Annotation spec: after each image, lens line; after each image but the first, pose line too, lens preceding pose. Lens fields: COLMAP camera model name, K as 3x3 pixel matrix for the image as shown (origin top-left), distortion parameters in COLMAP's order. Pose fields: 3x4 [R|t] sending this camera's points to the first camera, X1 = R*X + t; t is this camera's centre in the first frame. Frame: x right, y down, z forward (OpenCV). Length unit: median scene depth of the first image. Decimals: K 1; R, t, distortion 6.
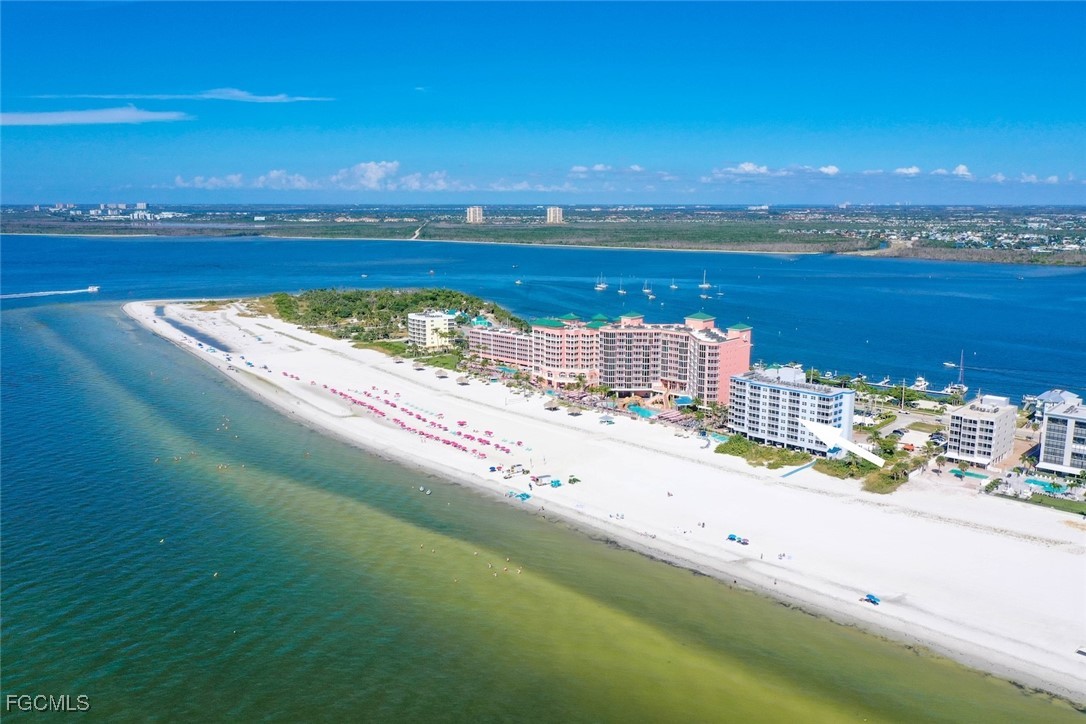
lens RADIAL K [[893.3, 0, 543.0], [0, 893.3, 362.0], [0, 0, 1]] dist [0.000184, 0.000743]
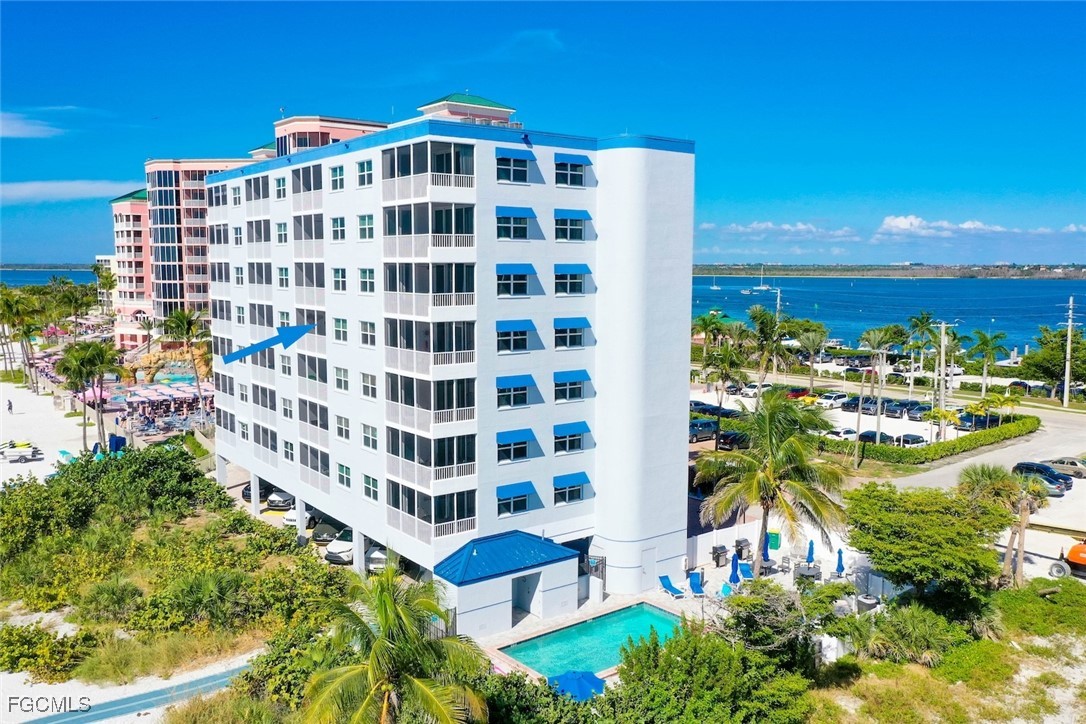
lens RADIAL K [[893.3, 0, 543.0], [0, 893.3, 362.0], [0, 0, 1]] dist [0.000184, 0.000743]
pose [[0.992277, 0.015562, -0.123061, 0.353025], [-0.023998, 0.997440, -0.067363, 0.077938], [0.121697, 0.069795, 0.990110, 0.895367]]
